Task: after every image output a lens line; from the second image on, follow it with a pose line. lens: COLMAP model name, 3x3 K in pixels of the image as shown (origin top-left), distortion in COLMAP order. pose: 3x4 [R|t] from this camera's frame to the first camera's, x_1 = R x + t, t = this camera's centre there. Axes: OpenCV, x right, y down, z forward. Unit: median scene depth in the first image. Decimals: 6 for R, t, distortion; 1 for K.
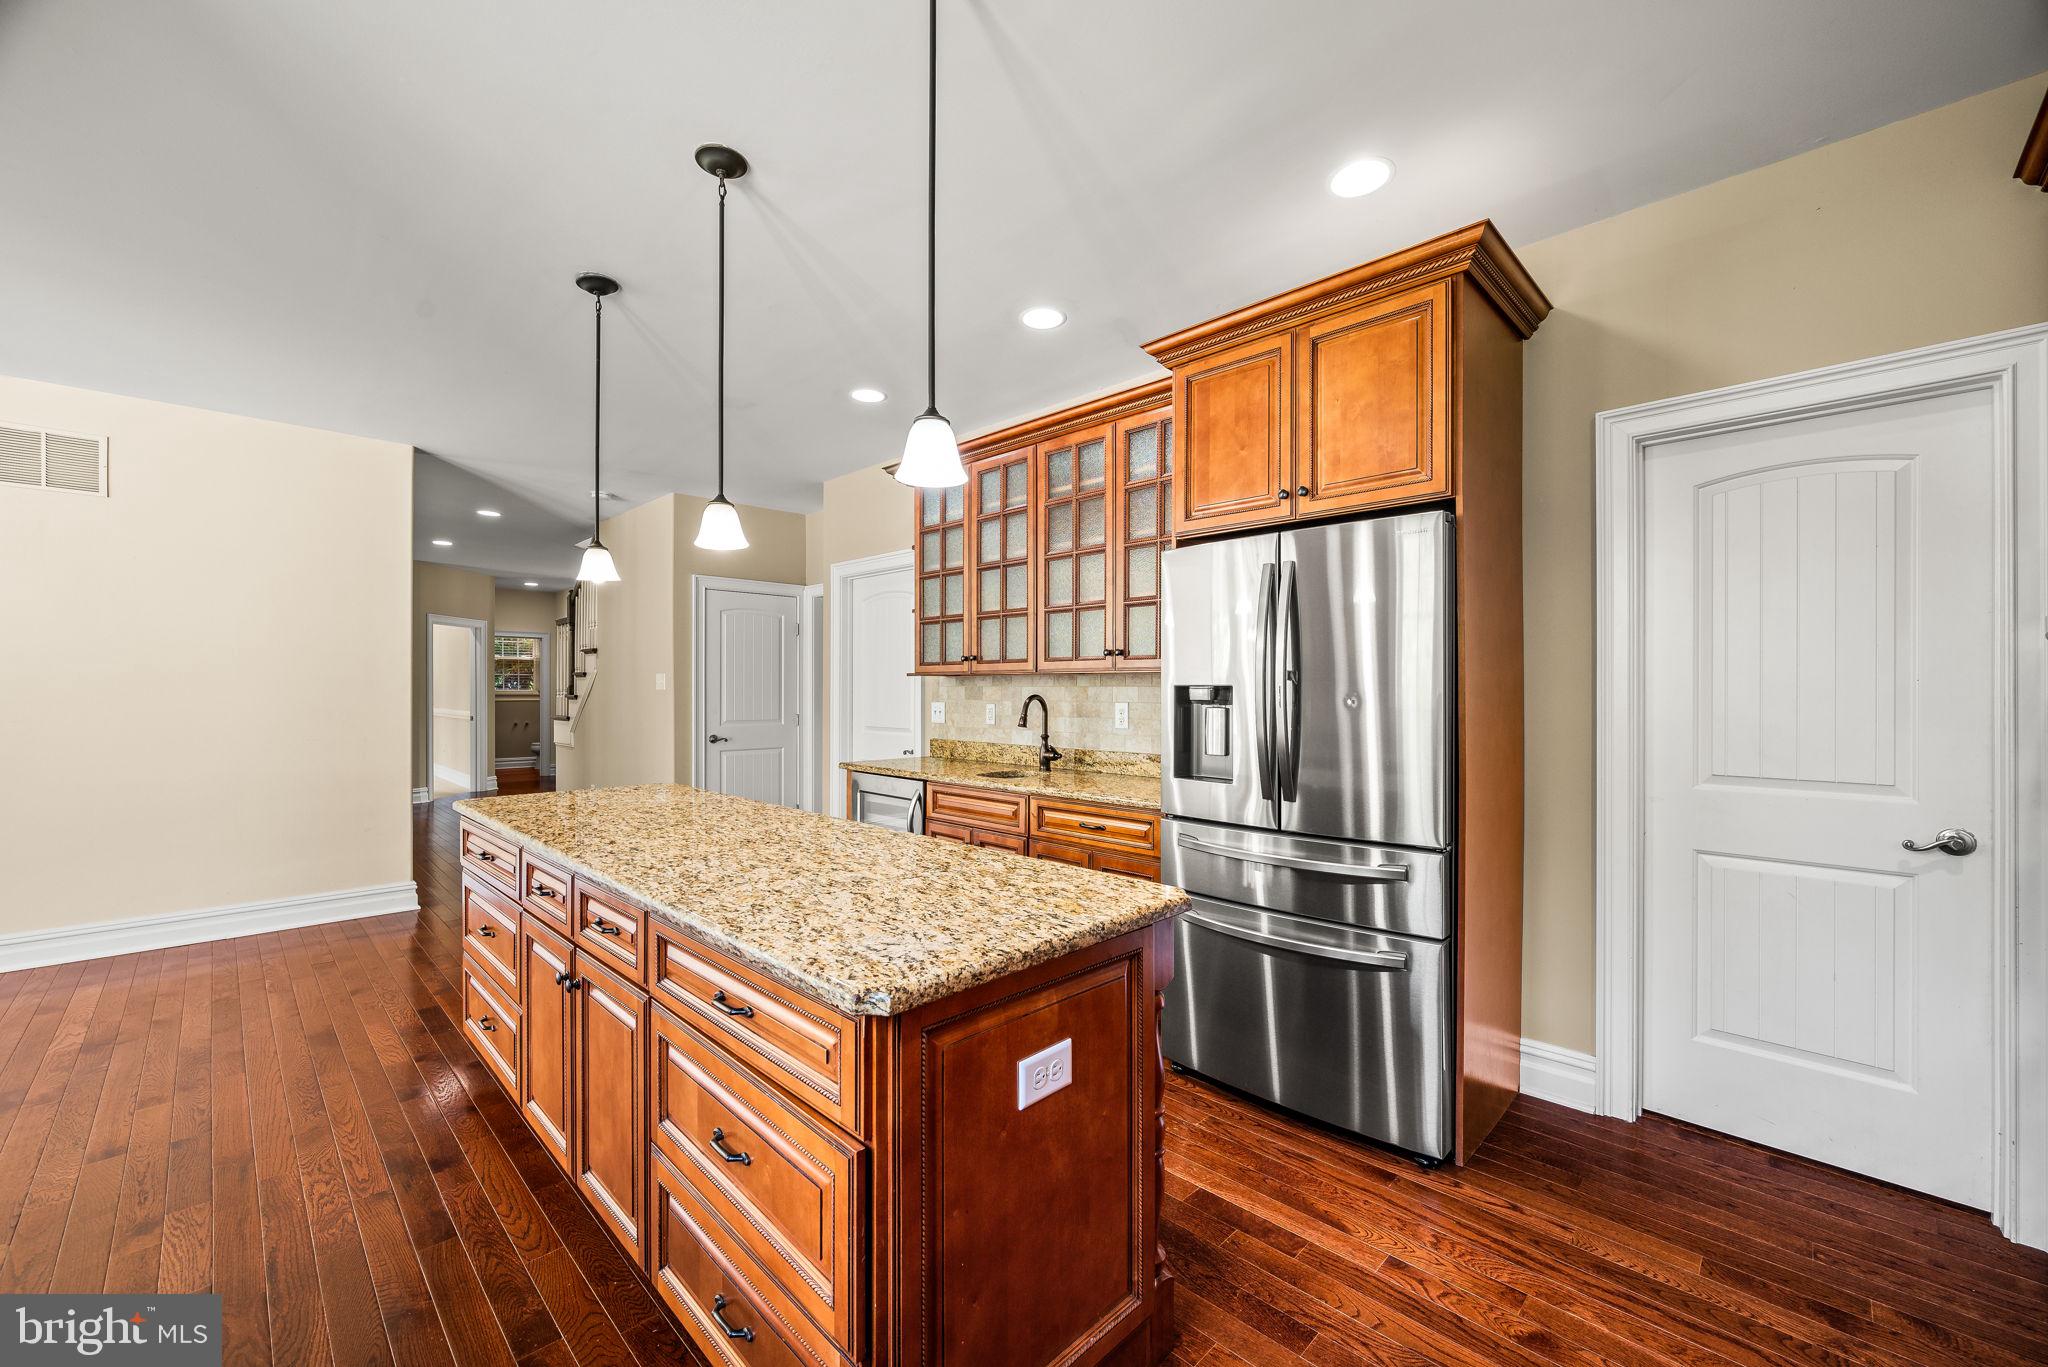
lens RADIAL K [[808.0, 0, 1024.2], [0, 808.0, 687.8], [0, 0, 1]] dist [0.001863, 0.000375]
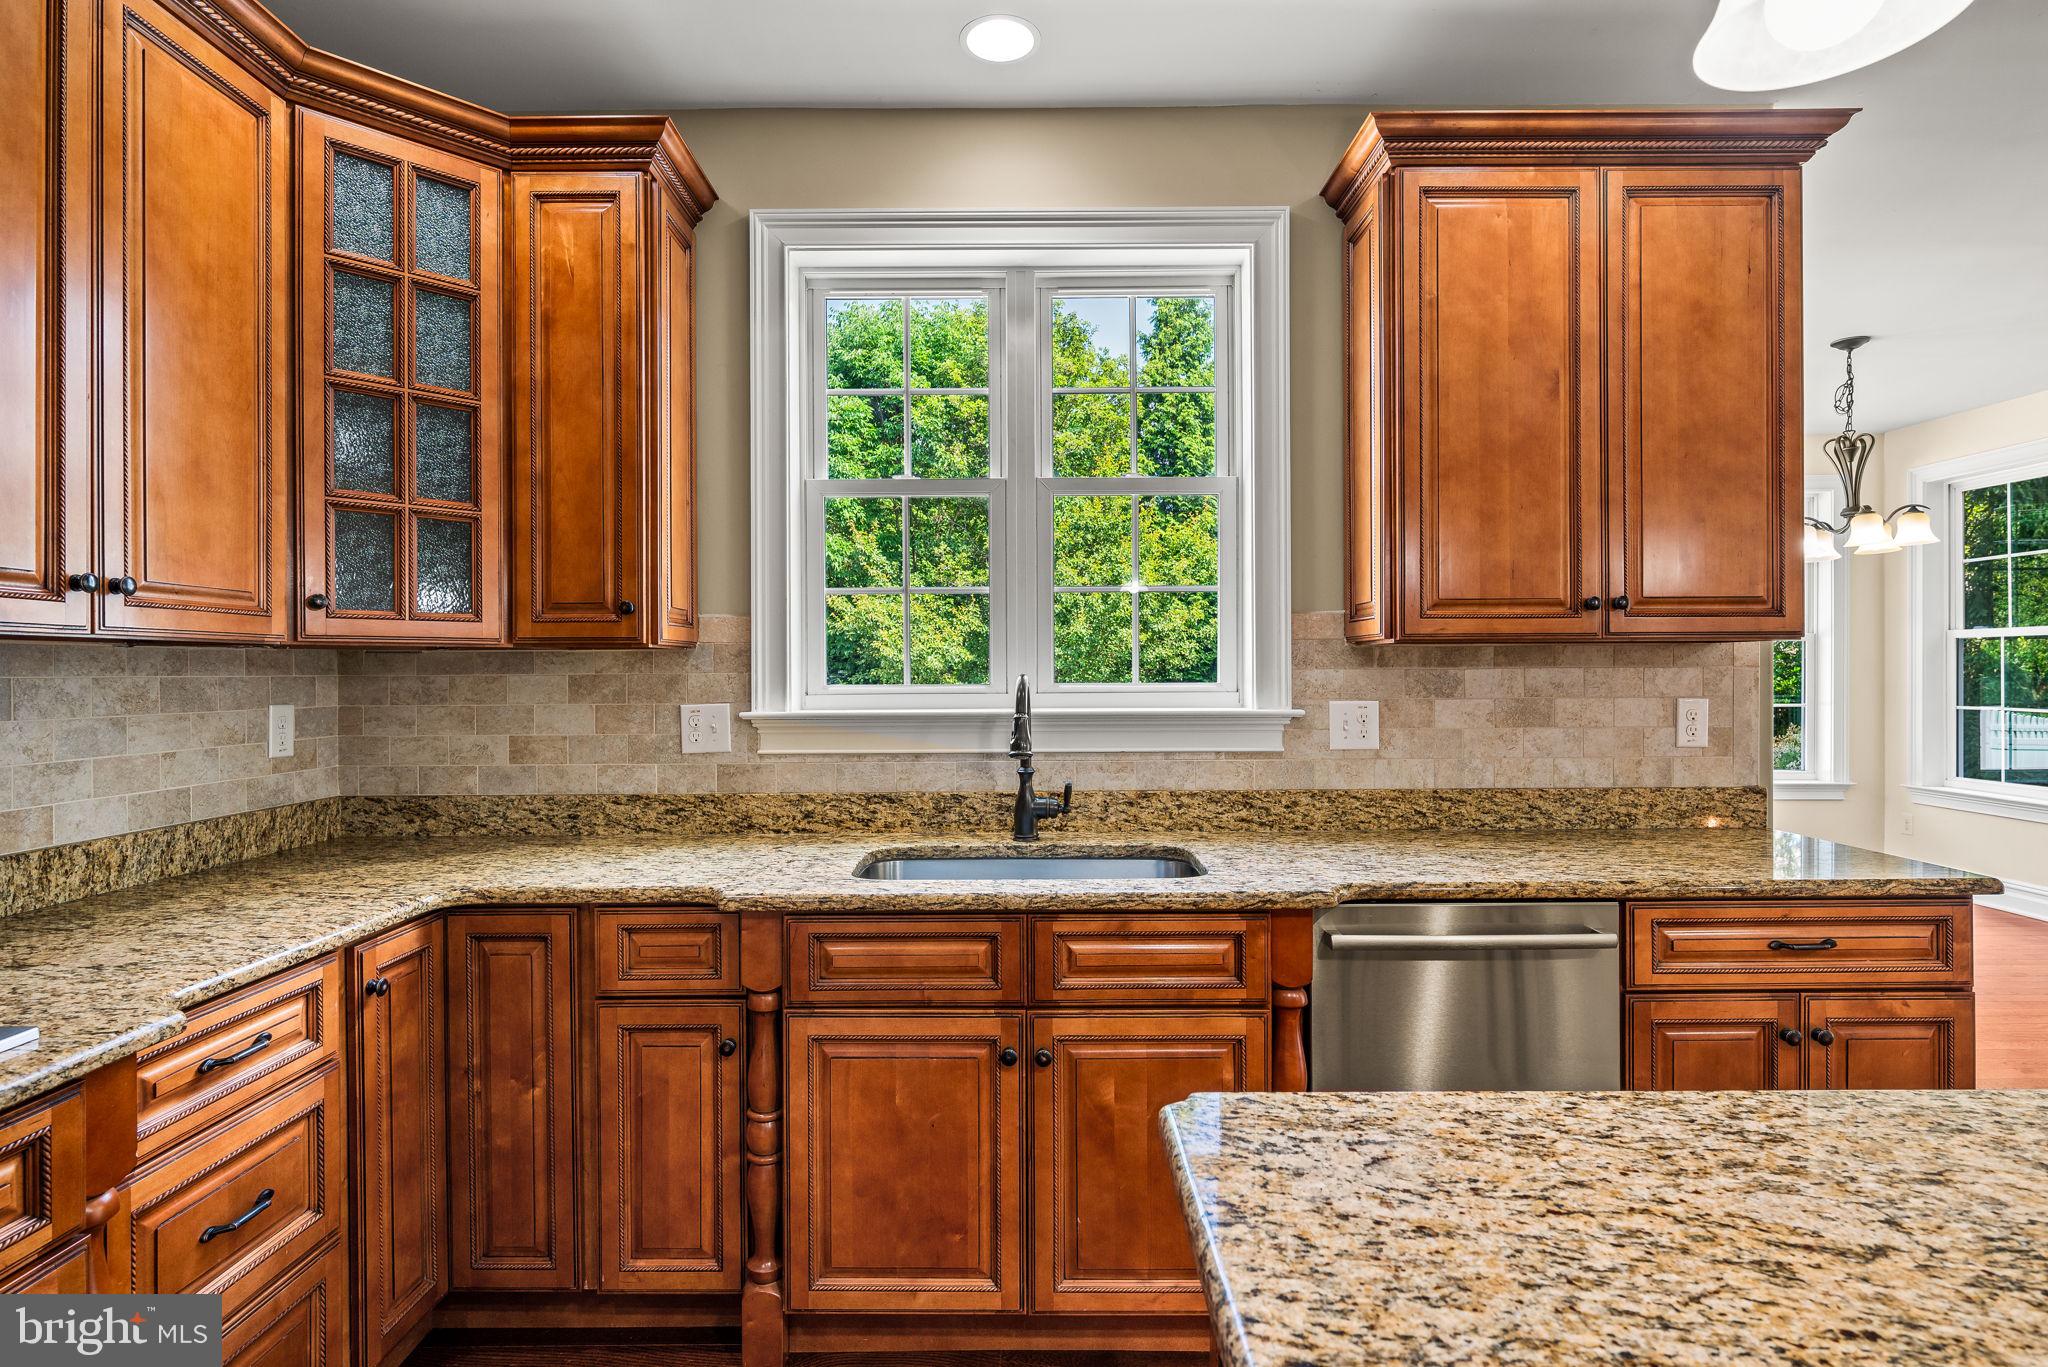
lens RADIAL K [[1027.9, 0, 1024.9], [0, 1027.9, 674.0], [0, 0, 1]] dist [0.001716, -0.000519]
pose [[-0.705970, 0.003701, -0.708233, 0.462271], [0.005570, 0.999984, -0.000327, -0.006355], [0.708220, -0.004175, -0.705979, 1.264602]]
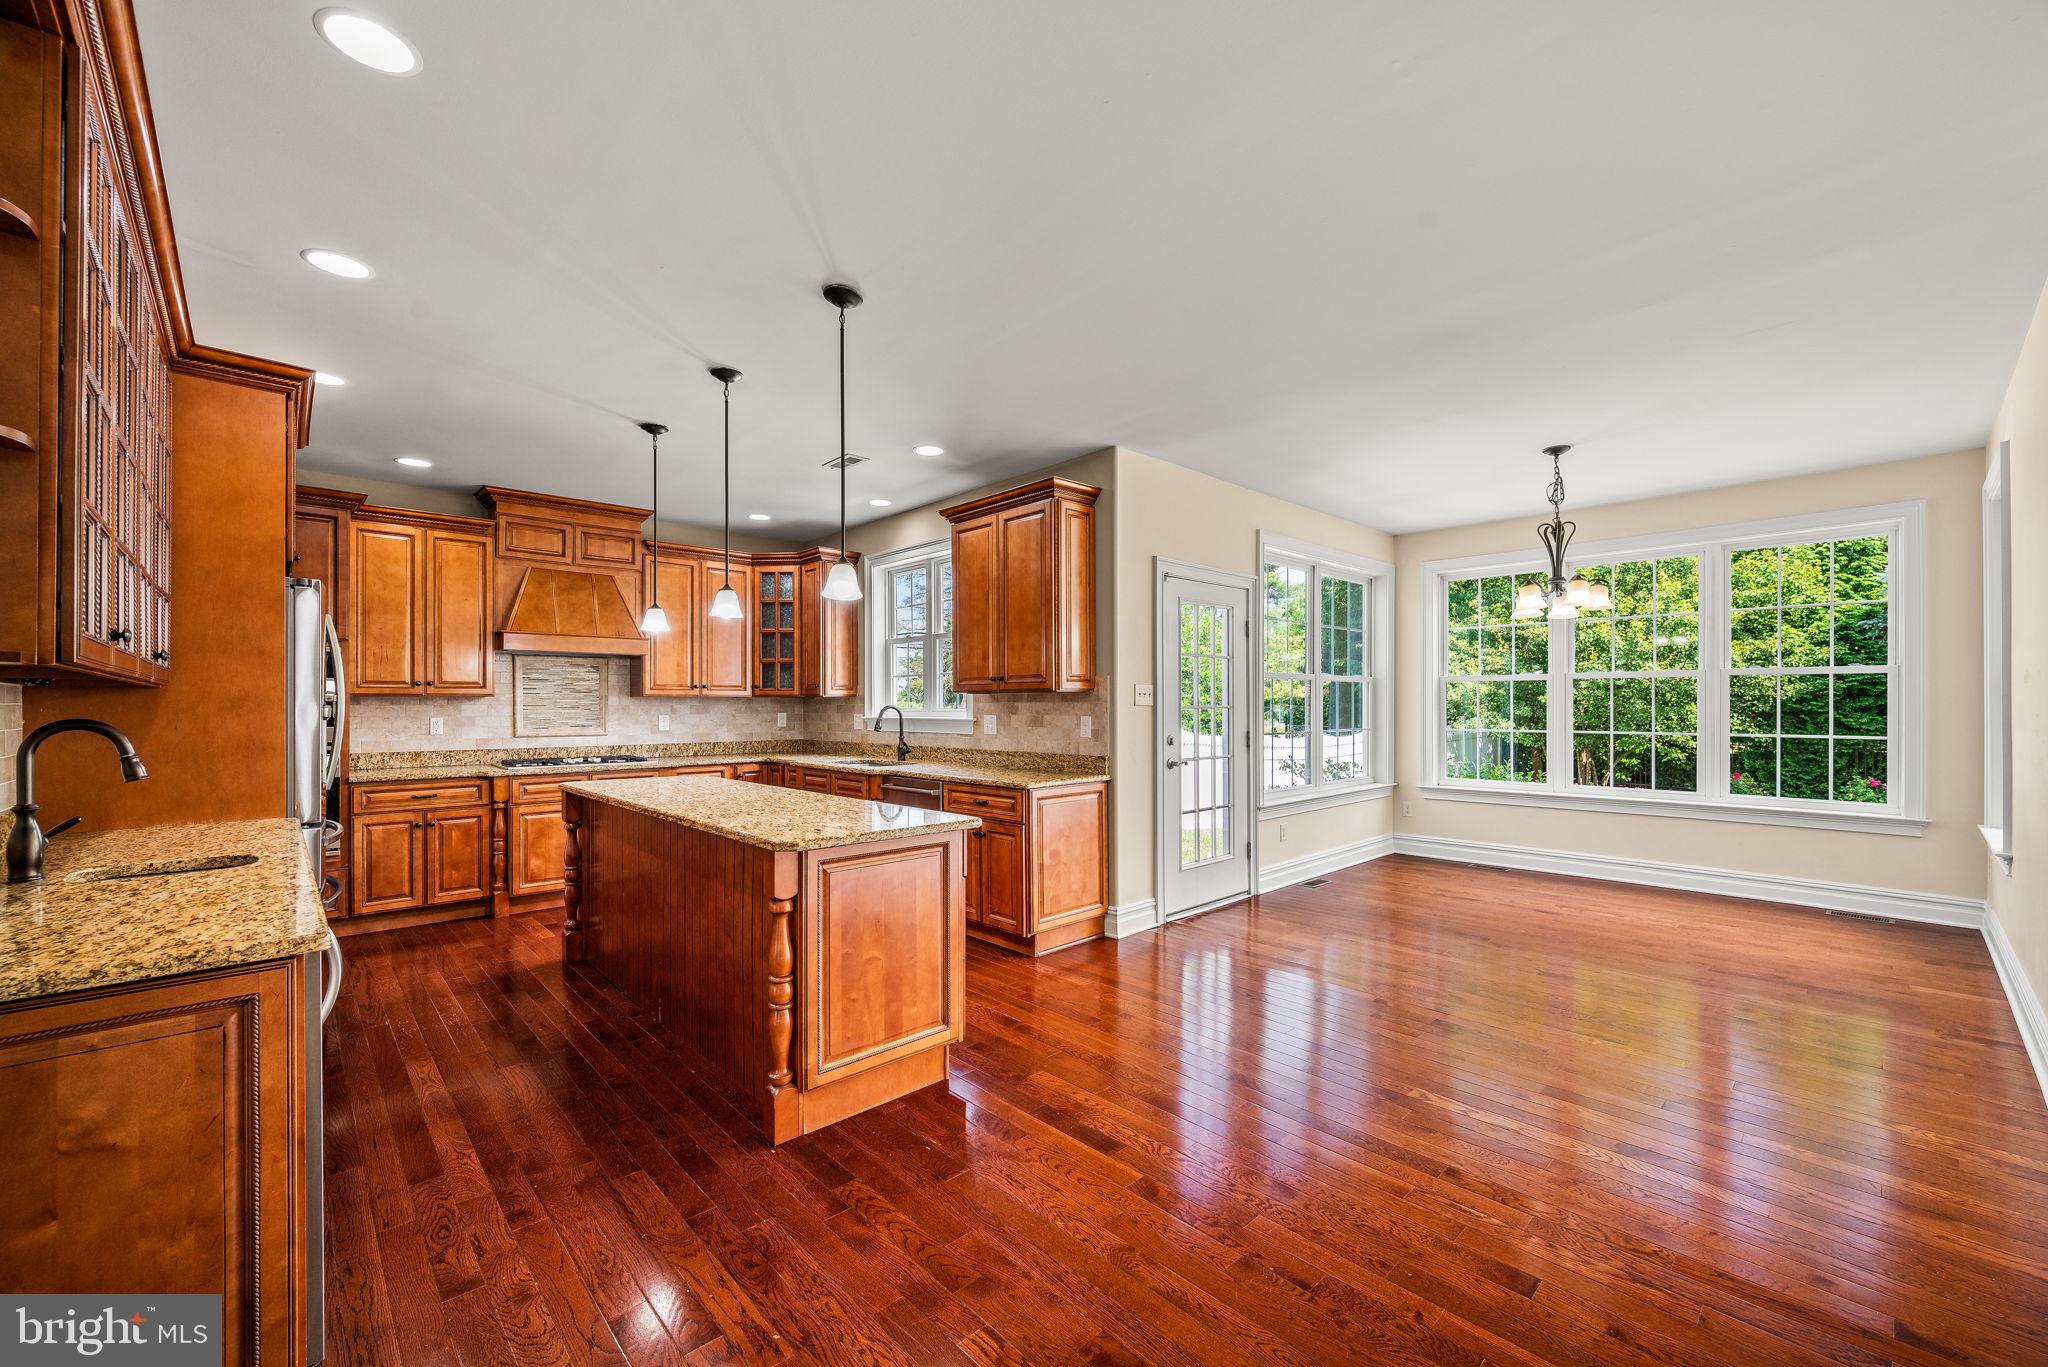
lens RADIAL K [[808.0, 0, 1030.3], [0, 808.0, 702.5], [0, 0, 1]] dist [0.001863, 0.000375]
pose [[-0.999357, 0.002137, 0.035791, -1.705141], [0.001925, 0.999980, -0.005943, 0.007870], [-0.035803, -0.005870, -0.999342, 4.280765]]
